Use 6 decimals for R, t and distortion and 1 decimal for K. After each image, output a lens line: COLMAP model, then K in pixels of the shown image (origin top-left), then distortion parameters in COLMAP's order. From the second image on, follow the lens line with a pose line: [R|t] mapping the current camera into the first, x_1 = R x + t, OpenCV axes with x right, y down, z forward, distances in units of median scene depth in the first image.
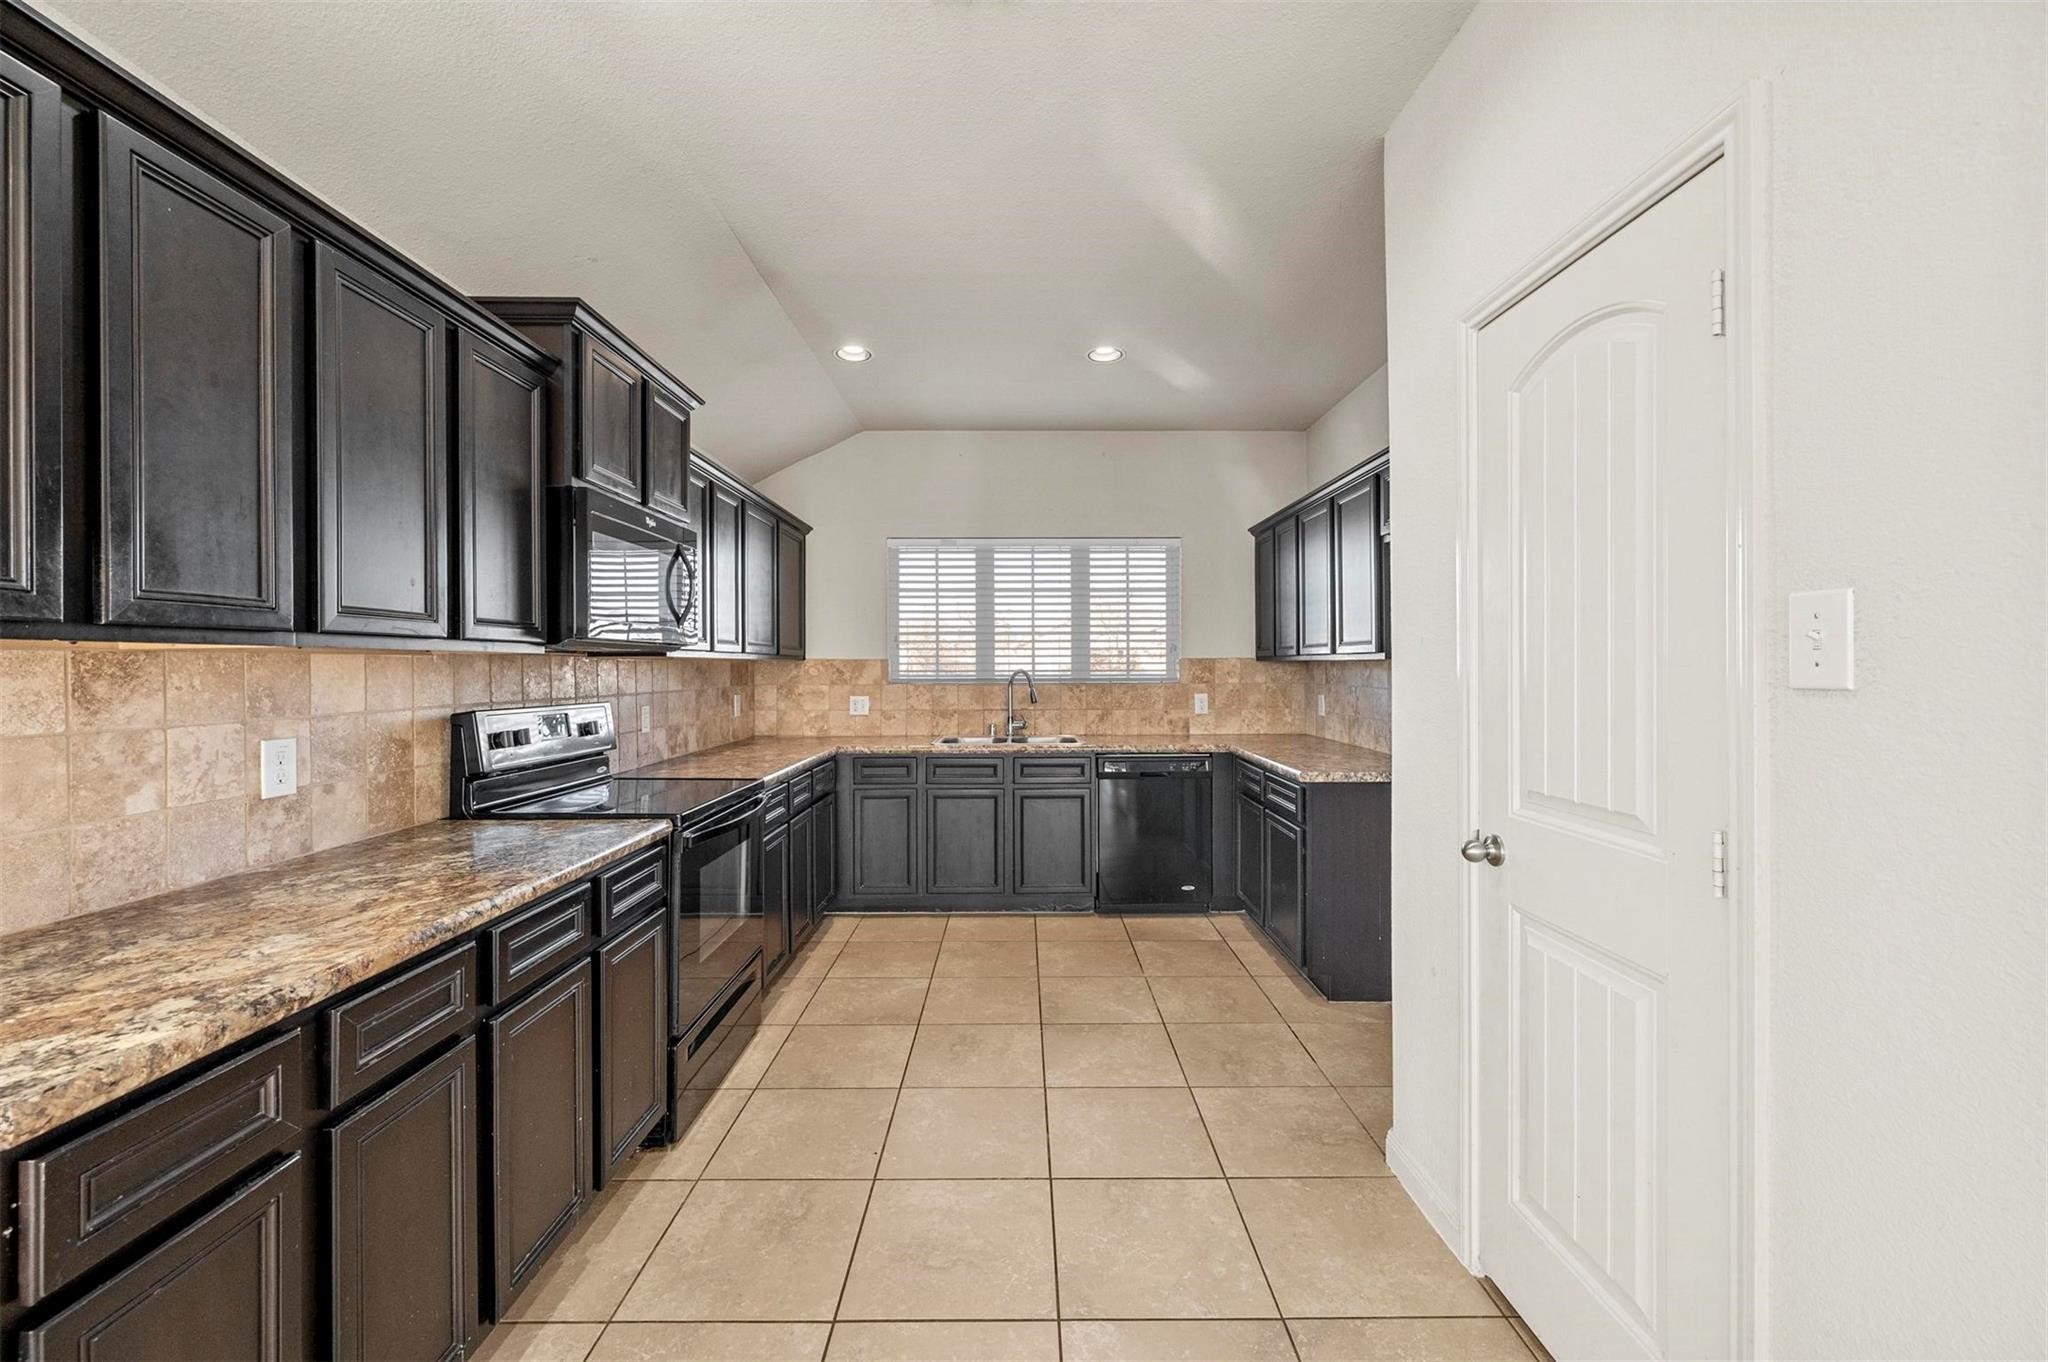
lens RADIAL K [[808.4, 0, 1033.9], [0, 808.4, 667.2], [0, 0, 1]] dist [-0.000509, 0.000031]
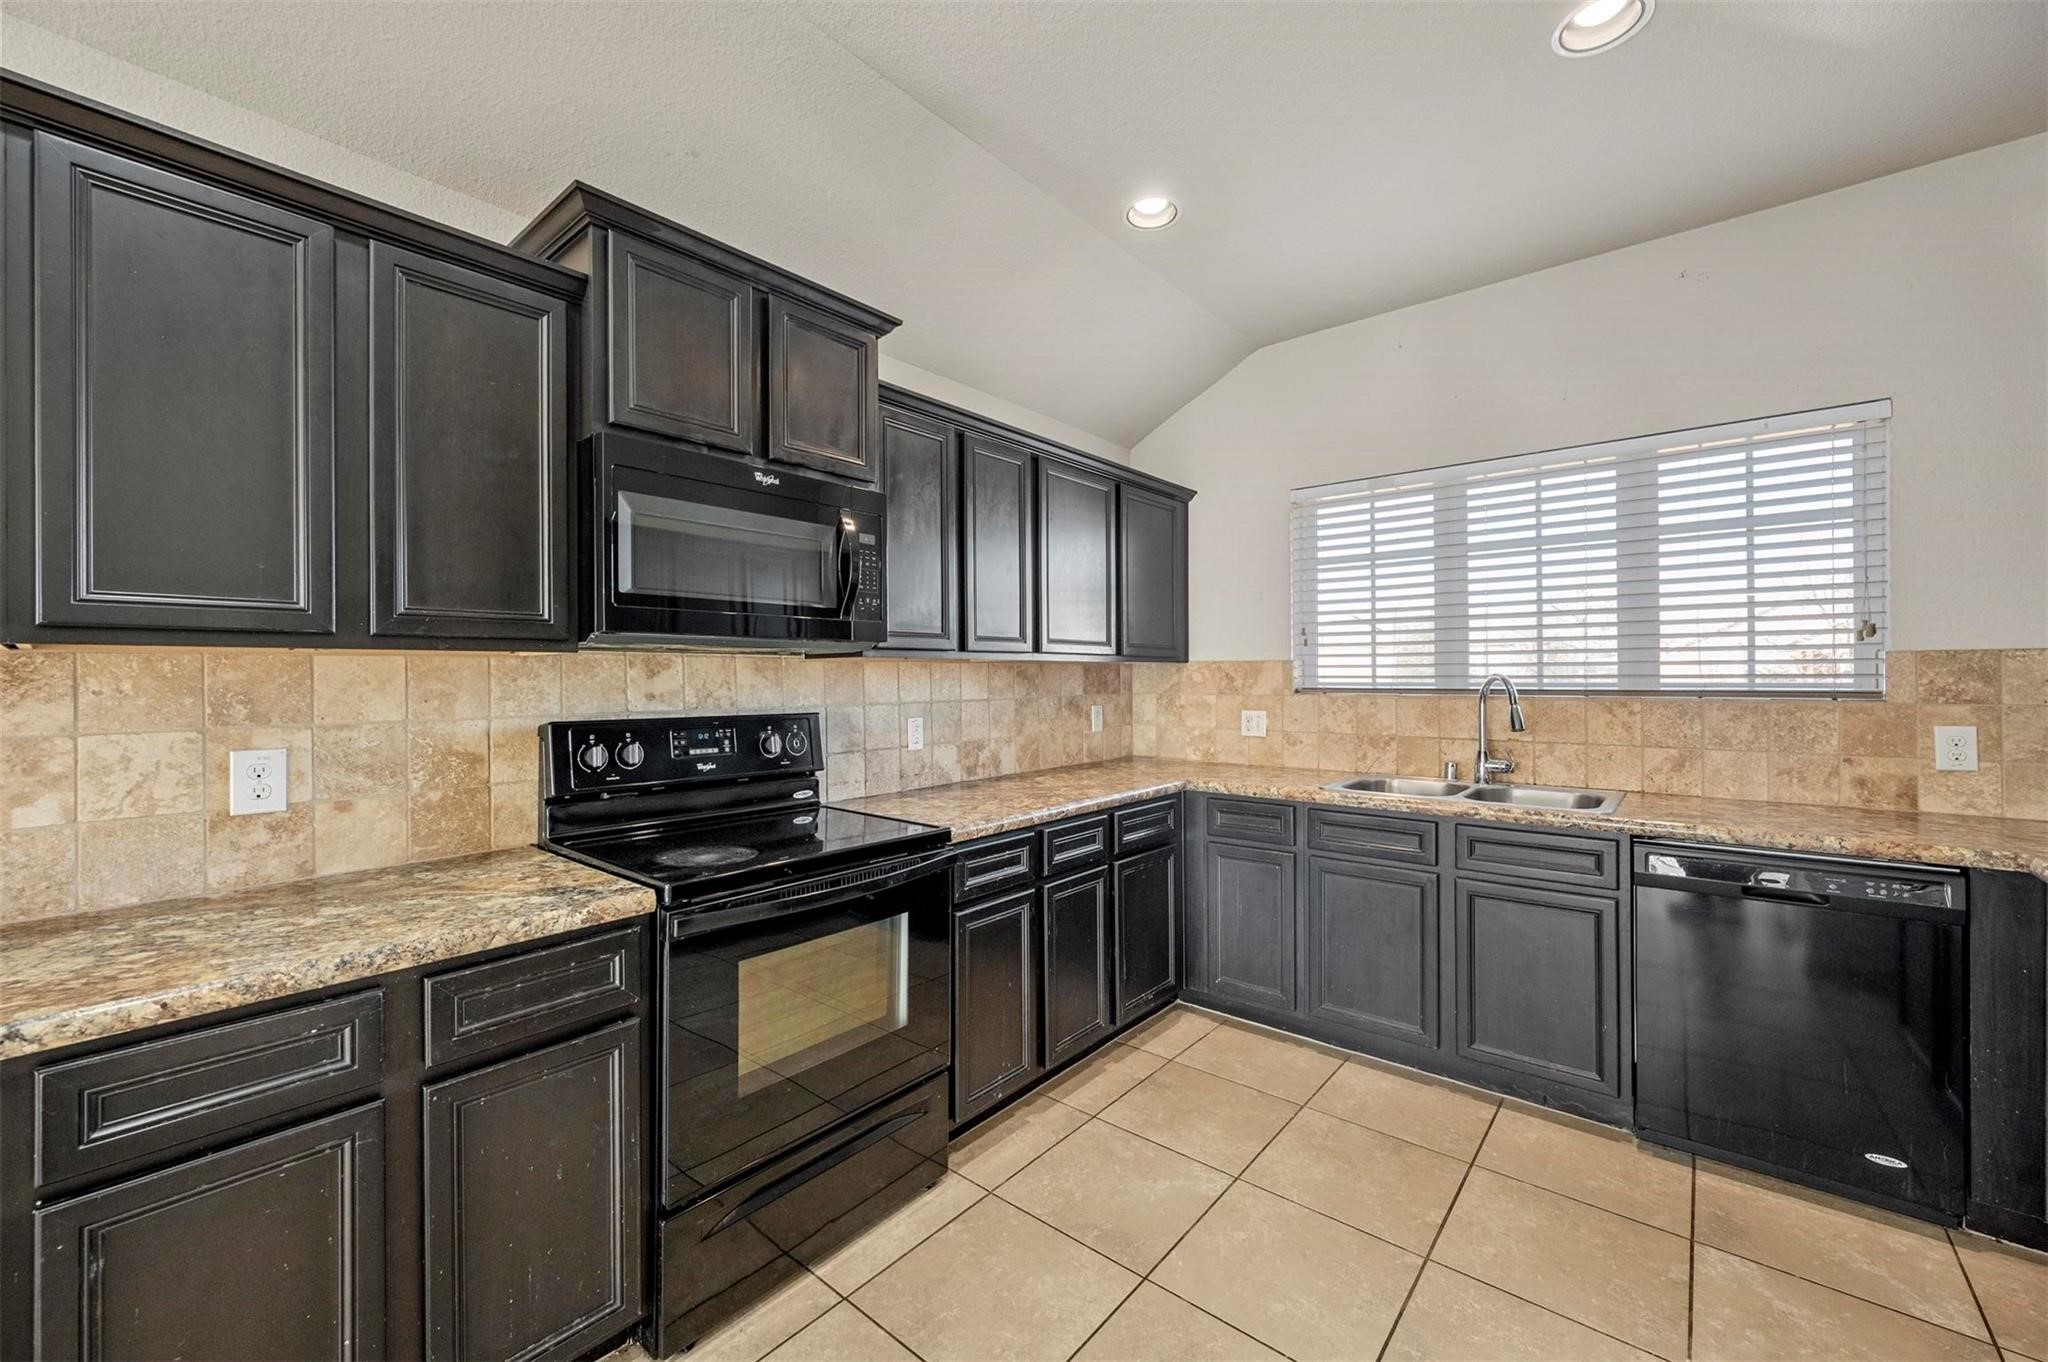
lens RADIAL K [[807.5, 0, 1028.9], [0, 807.5, 678.8], [0, 0, 1]] dist [-0.001688, -0.000395]
pose [[0.756315, 0.002378, -0.654203, 0.126049], [0.001978, 0.999981, 0.005921, 0.002389], [0.654205, -0.005772, 0.756296, 0.360906]]
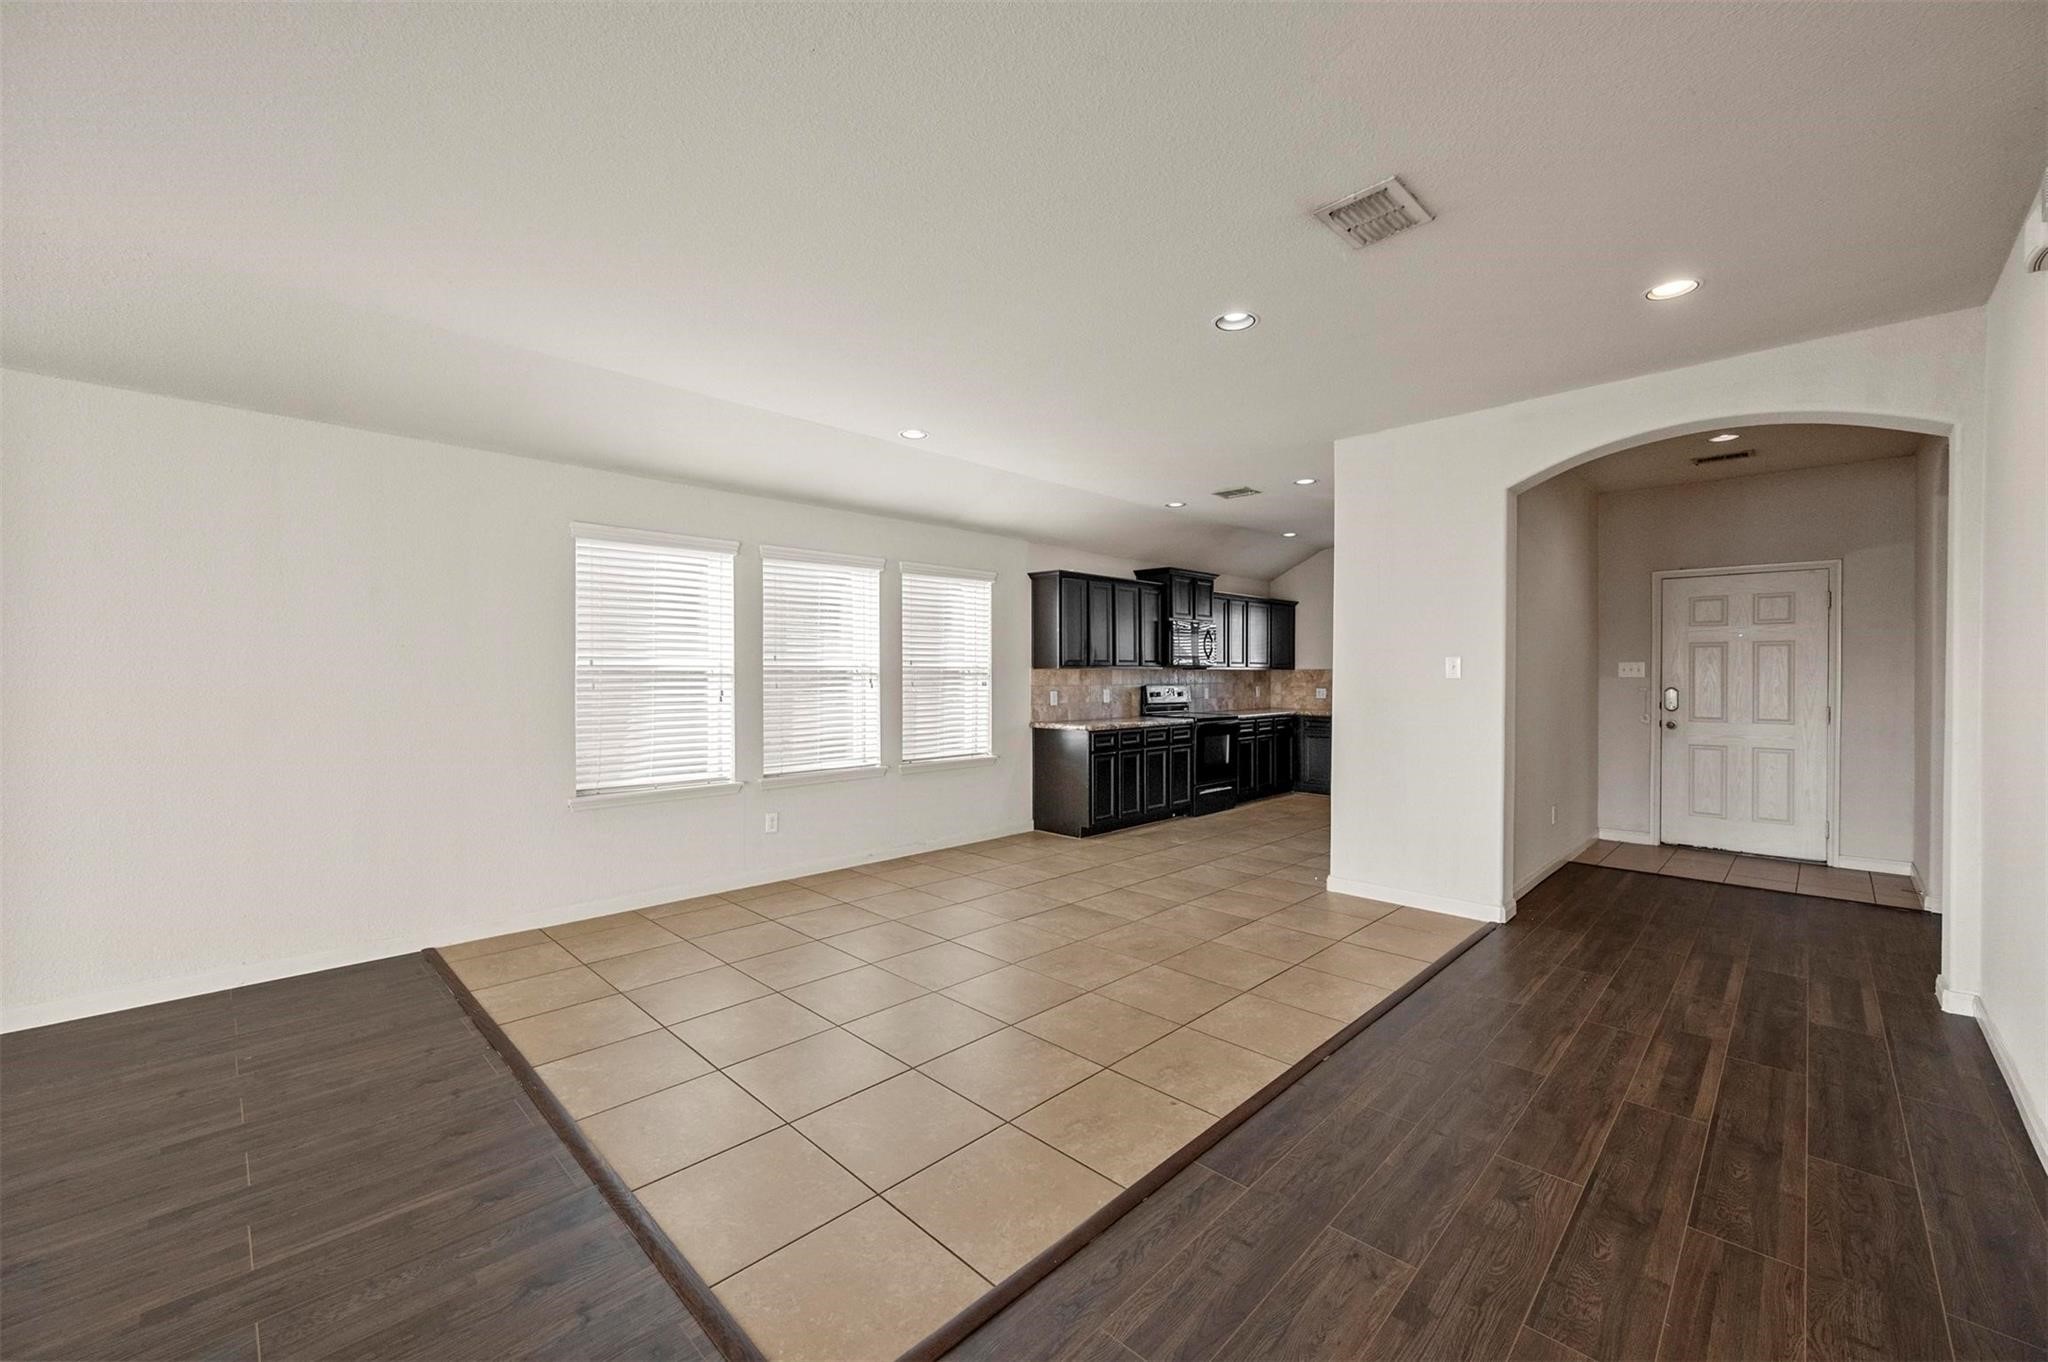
lens RADIAL K [[805.4, 0, 1033.7], [0, 805.4, 681.6], [0, 0, 1]] dist [-0.001284, 0.000111]
pose [[0.705142, 0.010308, -0.708991, 0.754242], [-0.003167, 0.999930, 0.011389, -0.000654], [0.709059, -0.005786, 0.705126, -0.947422]]
